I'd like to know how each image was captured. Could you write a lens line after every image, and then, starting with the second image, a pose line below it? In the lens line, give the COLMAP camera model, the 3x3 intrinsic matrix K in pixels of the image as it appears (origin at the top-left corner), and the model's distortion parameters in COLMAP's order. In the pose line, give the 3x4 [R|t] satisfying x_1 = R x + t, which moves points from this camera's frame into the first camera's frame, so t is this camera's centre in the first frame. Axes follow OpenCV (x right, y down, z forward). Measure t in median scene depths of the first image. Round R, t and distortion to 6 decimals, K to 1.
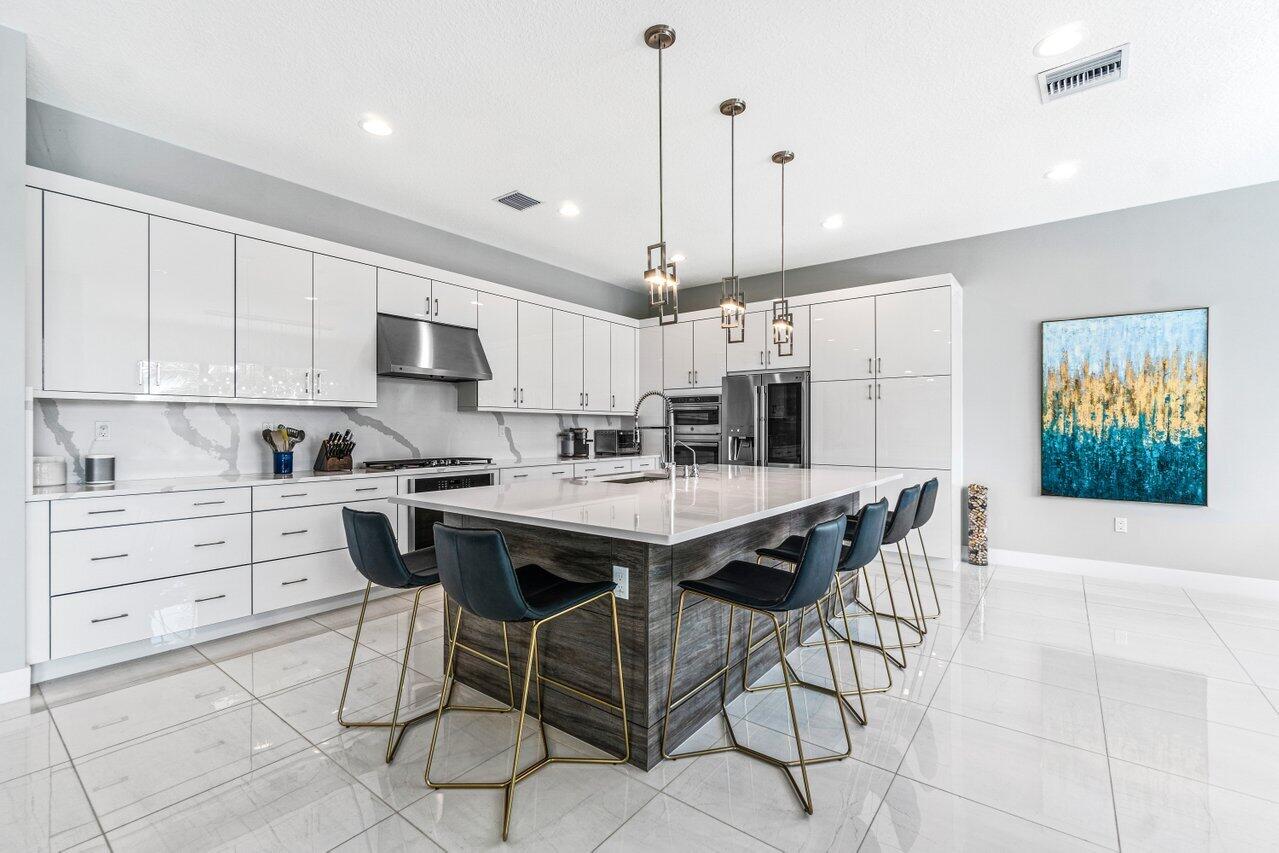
lens RADIAL K [[559.5, 0, 628.8], [0, 559.5, 426.3], [0, 0, 1]] dist [-0.004199, 0.000631]
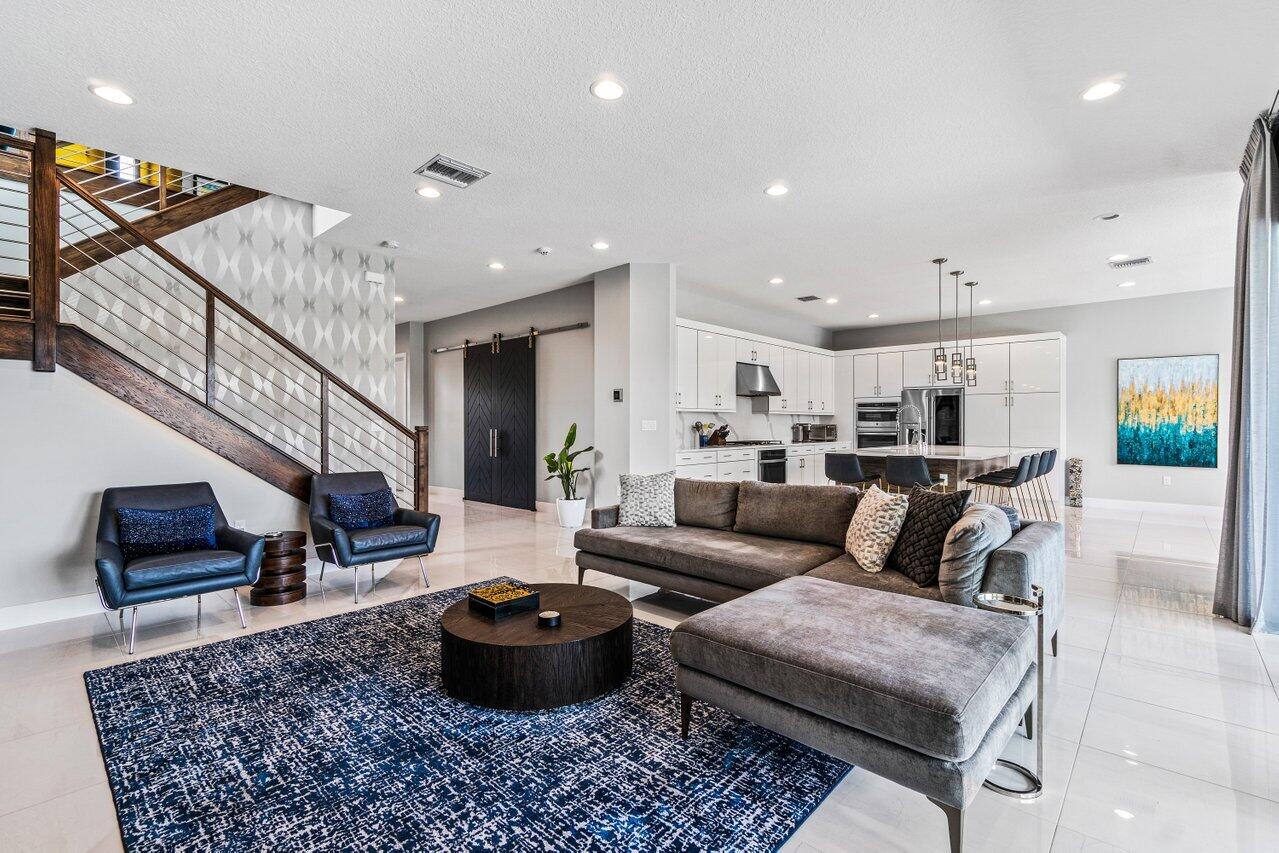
lens RADIAL K [[559.5, 0, 640.8], [0, 559.5, 424.4], [0, 0, 1]] dist [-0.004199, 0.000631]
pose [[0.995814, 0.000550, -0.091401, -0.540621], [-0.000094, 0.999988, 0.004995, -0.002412], [0.091403, -0.004965, 0.995802, -0.812525]]
